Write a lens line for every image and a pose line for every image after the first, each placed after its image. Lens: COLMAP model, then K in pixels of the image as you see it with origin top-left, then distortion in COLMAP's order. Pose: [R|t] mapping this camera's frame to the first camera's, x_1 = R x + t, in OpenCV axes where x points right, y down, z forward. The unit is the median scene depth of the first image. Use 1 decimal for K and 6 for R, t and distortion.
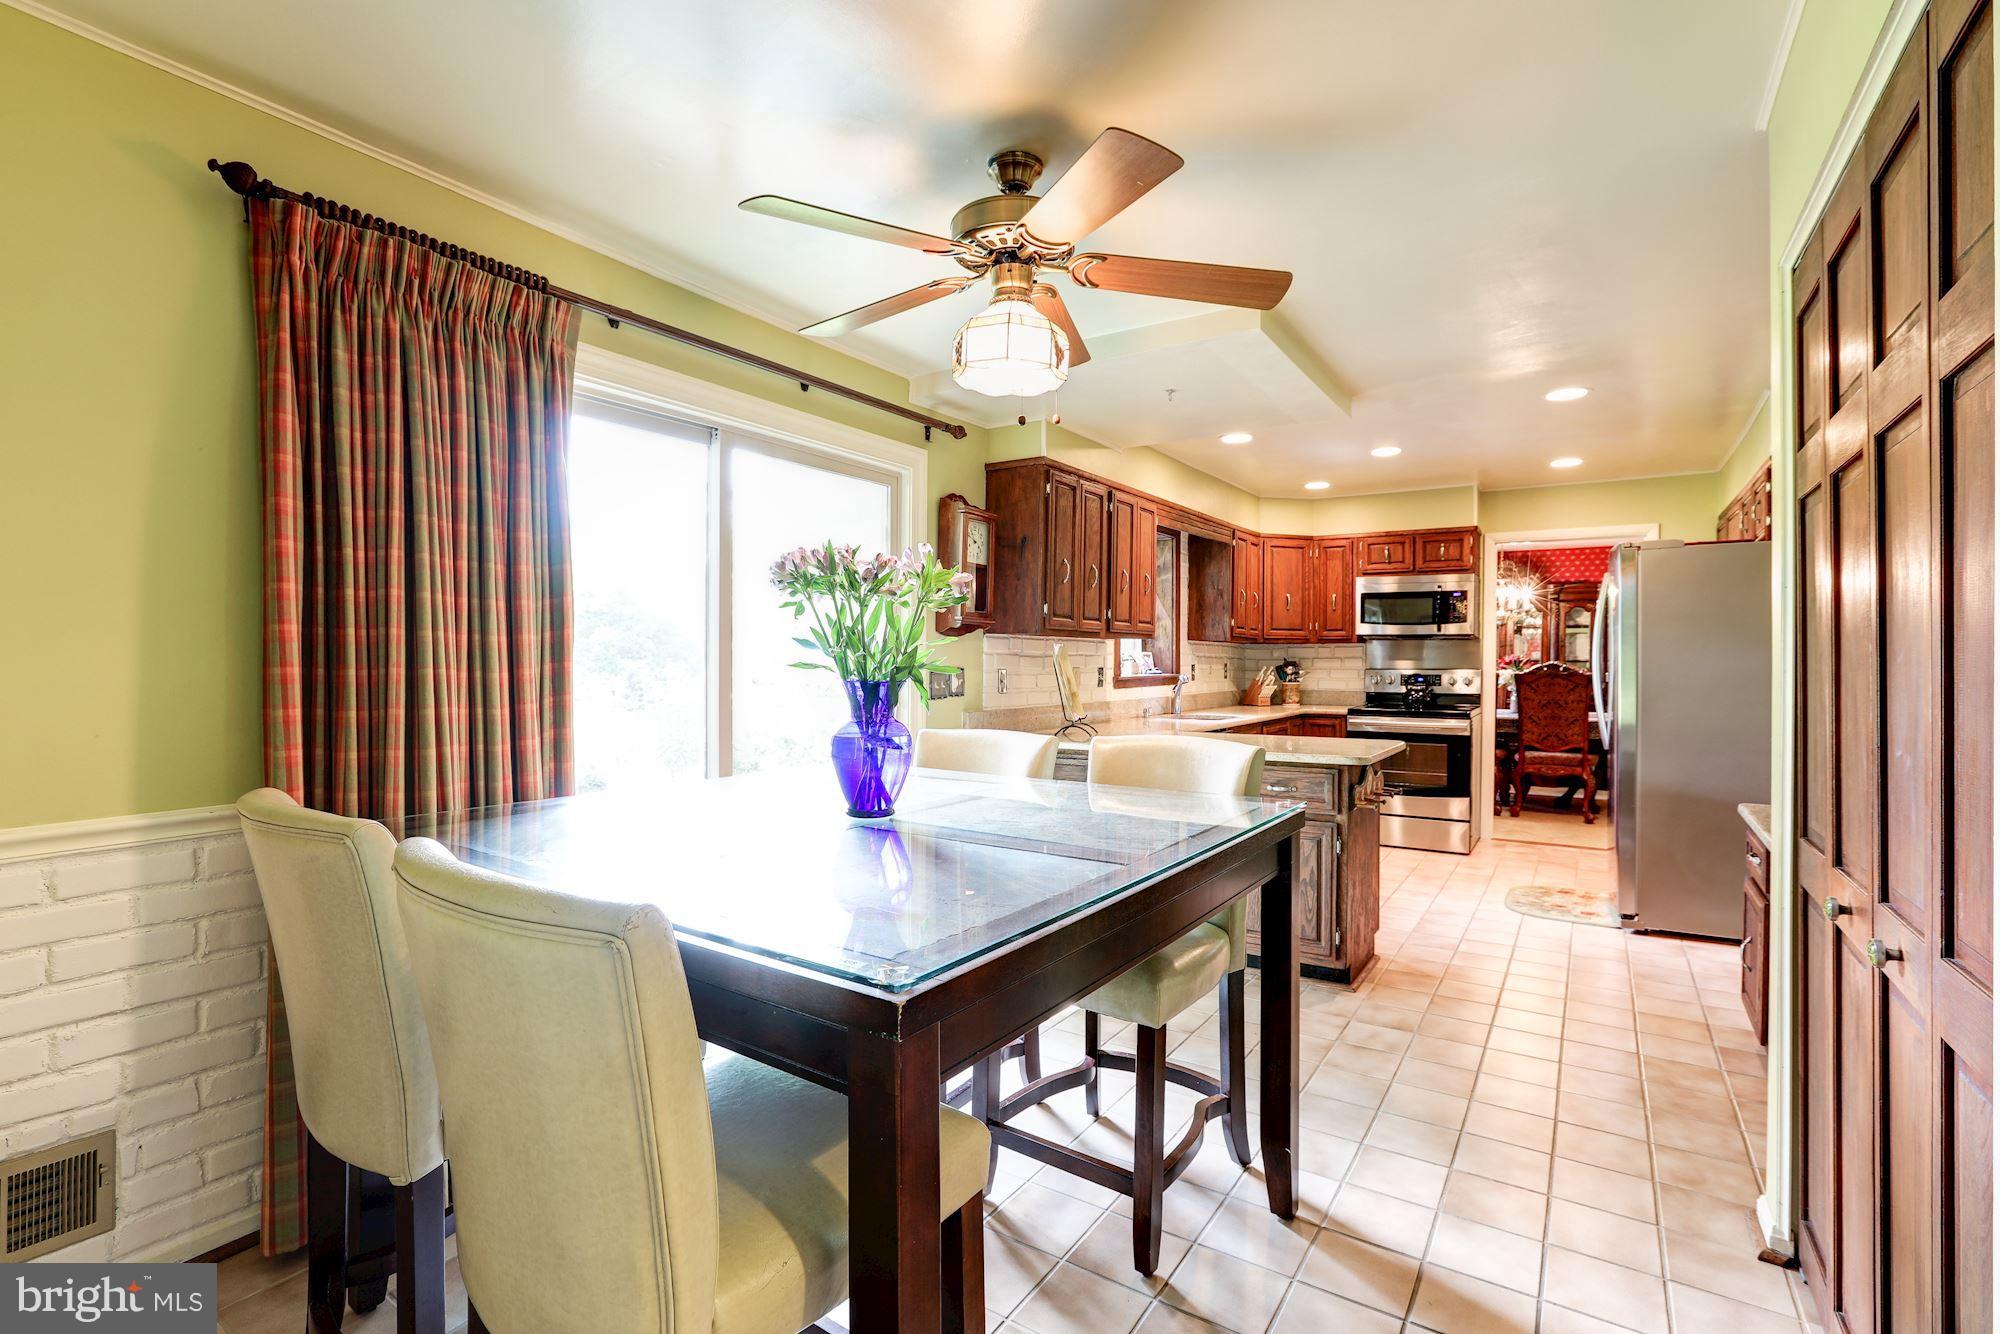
lens RADIAL K [[910.1, 0, 999.2], [0, 910.1, 665.7], [0, 0, 1]] dist [-0.003625, 0.000184]
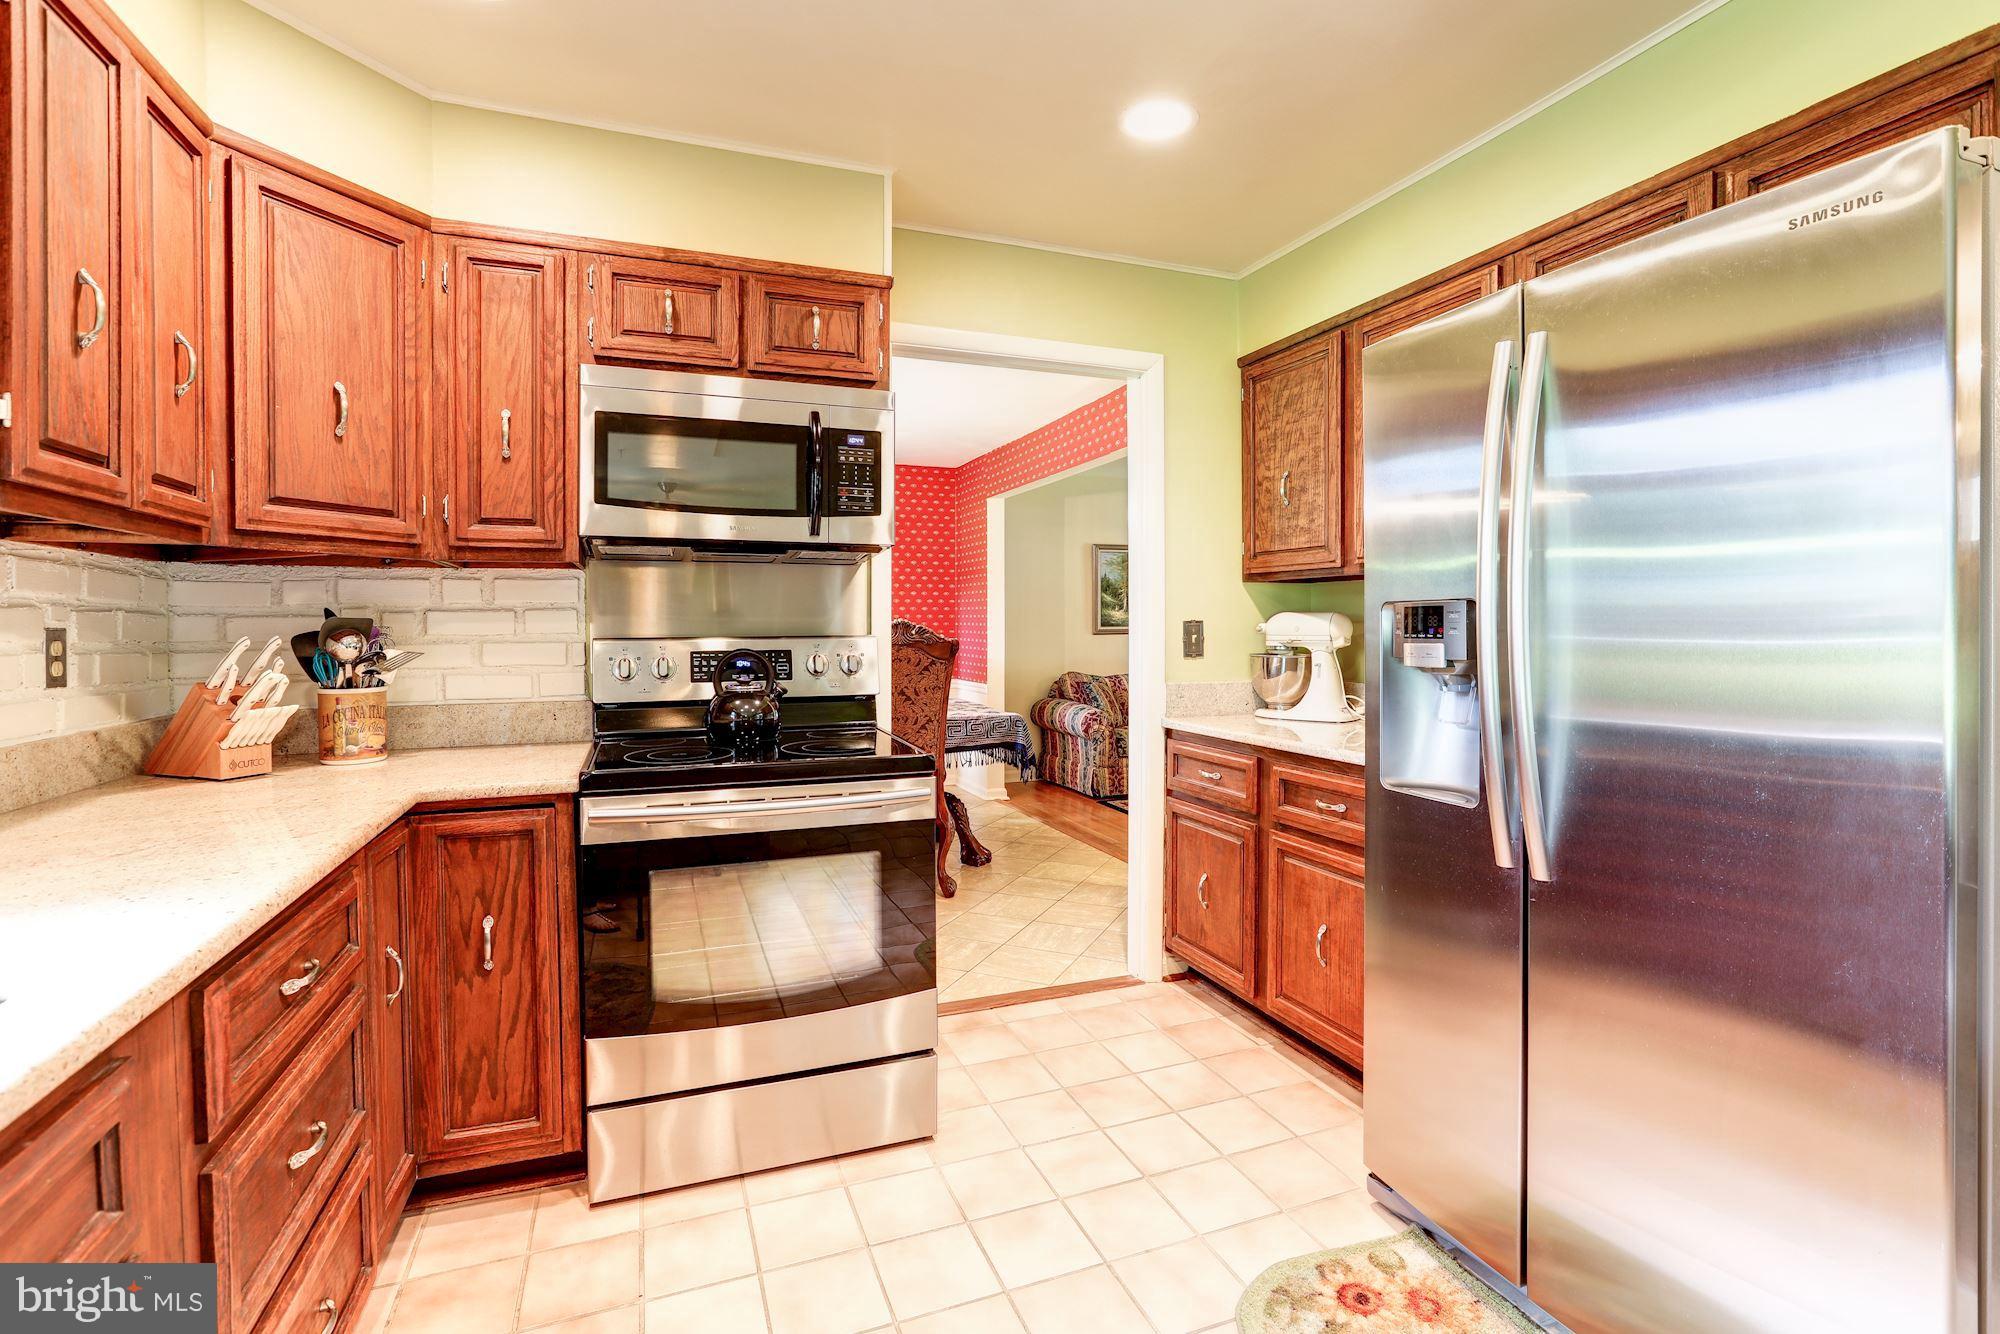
lens RADIAL K [[910.1, 0, 986.4], [0, 910.1, 630.1], [0, 0, 1]] dist [-0.003625, 0.000184]
pose [[0.591427, -0.010820, 0.806286, 0.210319], [0.012979, 0.999908, 0.003899, 0.000493], [-0.806254, 0.008158, 0.591513, 0.679067]]
